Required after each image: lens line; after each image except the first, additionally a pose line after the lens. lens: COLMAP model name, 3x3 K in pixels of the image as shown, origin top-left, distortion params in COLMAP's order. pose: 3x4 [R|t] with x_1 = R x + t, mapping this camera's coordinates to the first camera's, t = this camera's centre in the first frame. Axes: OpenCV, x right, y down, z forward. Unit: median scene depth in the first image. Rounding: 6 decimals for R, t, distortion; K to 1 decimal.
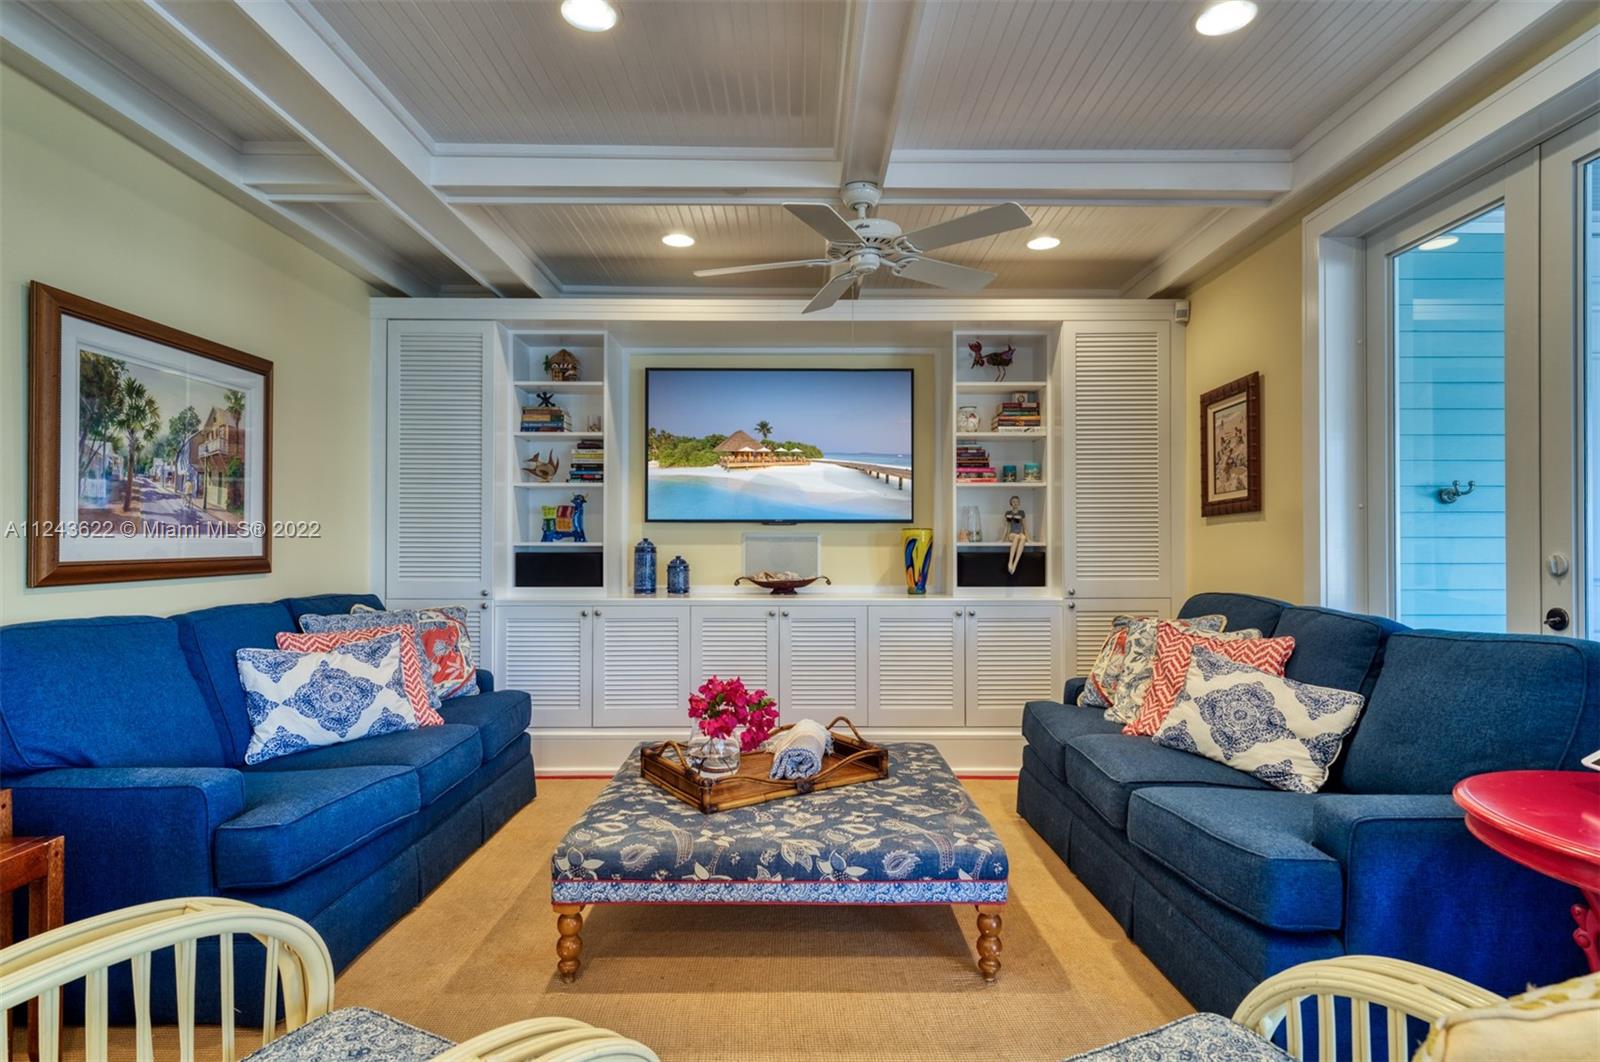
lens RADIAL K [[818.3, 0, 801.1], [0, 818.3, 545.9], [0, 0, 1]] dist [0.002231, 0.000503]
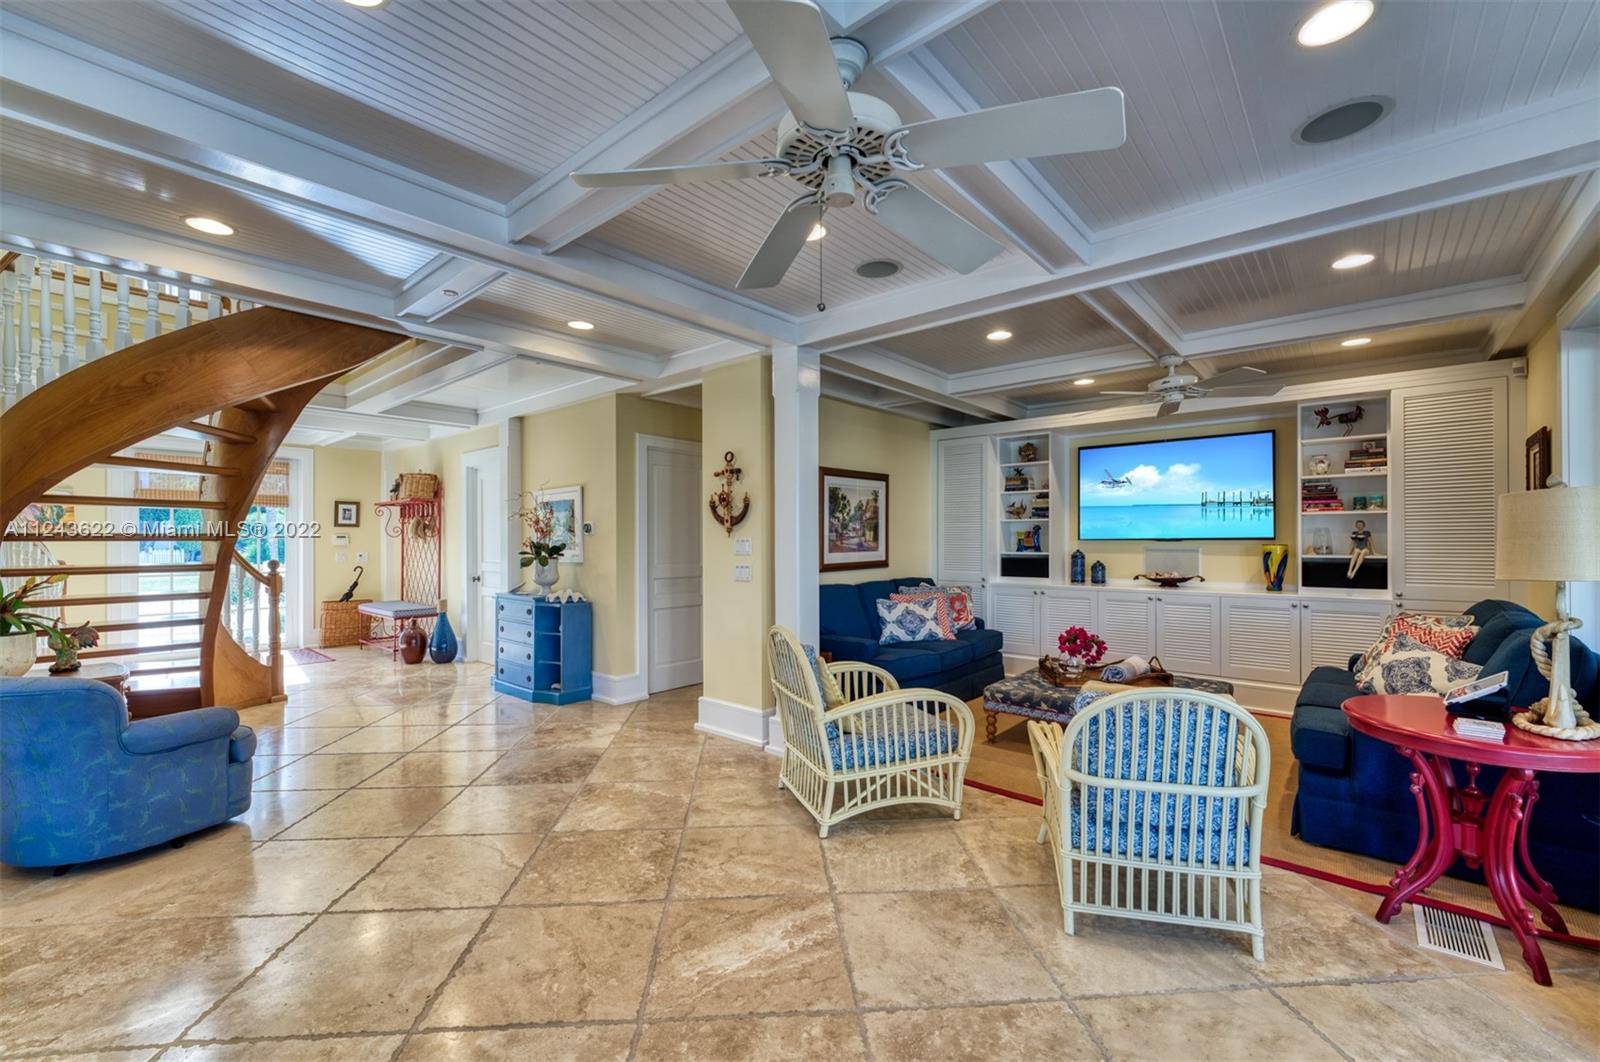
lens RADIAL K [[655.8, 0, 803.0], [0, 655.8, 537.1], [0, 0, 1]] dist [-0.001012, -0.000117]
pose [[0.754154, -0.005808, -0.656672, 0.288983], [0.004812, 0.999983, -0.003319, -0.035924], [0.656680, -0.000657, 0.754169, -0.414321]]
